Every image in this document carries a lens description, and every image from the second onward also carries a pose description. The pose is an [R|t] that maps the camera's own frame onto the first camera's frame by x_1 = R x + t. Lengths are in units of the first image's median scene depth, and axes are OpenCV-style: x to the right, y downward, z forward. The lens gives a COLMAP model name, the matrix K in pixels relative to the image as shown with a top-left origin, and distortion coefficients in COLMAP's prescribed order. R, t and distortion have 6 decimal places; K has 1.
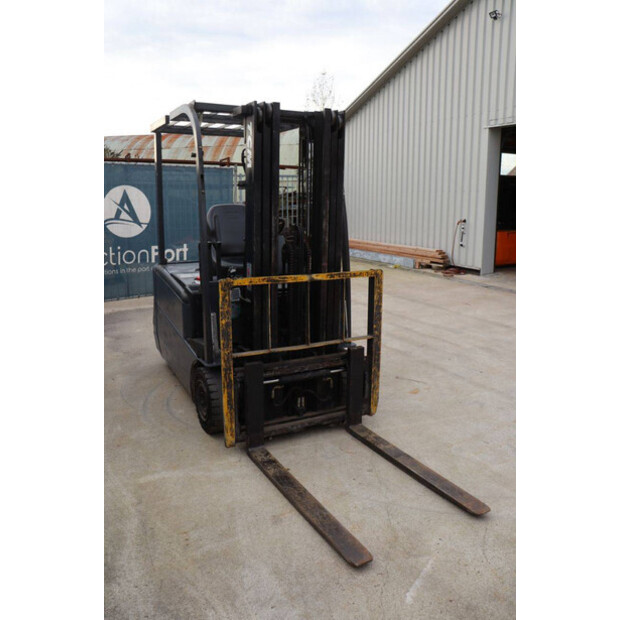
lens RADIAL K [[506.2, 0, 310.0], [0, 506.2, 310.0], [0, 0, 1]] dist [-0.148696, 0.093793]
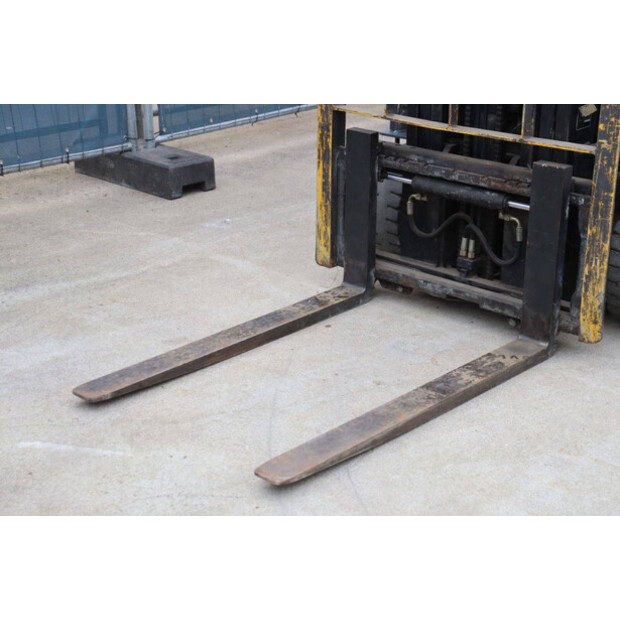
lens RADIAL K [[1217.4, 0, 310.0], [0, 1217.4, 310.0], [0, 0, 1]] dist [0.266454, 0.264624]
pose [[0.318647, 0.327707, -0.889423, 1.071270], [-0.185860, 0.941721, 0.280389, -0.071992], [0.929473, 0.075963, 0.360984, 0.446510]]
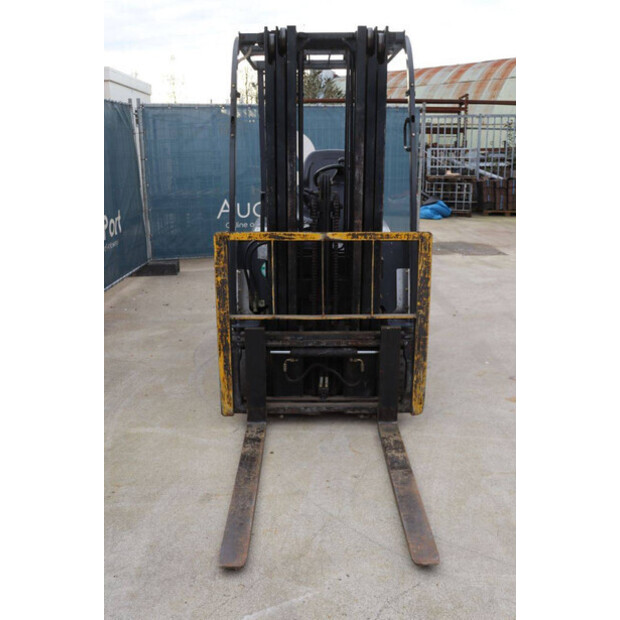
lens RADIAL K [[585.9, 0, 310.0], [0, 585.9, 310.0], [0, 0, 1]] dist [-0.083870, 0.012543]
pose [[0.878894, 0.111027, -0.463917, 0.428374], [-0.084520, 0.993394, 0.077619, -0.015039], [0.469470, -0.029009, 0.882472, 0.120660]]
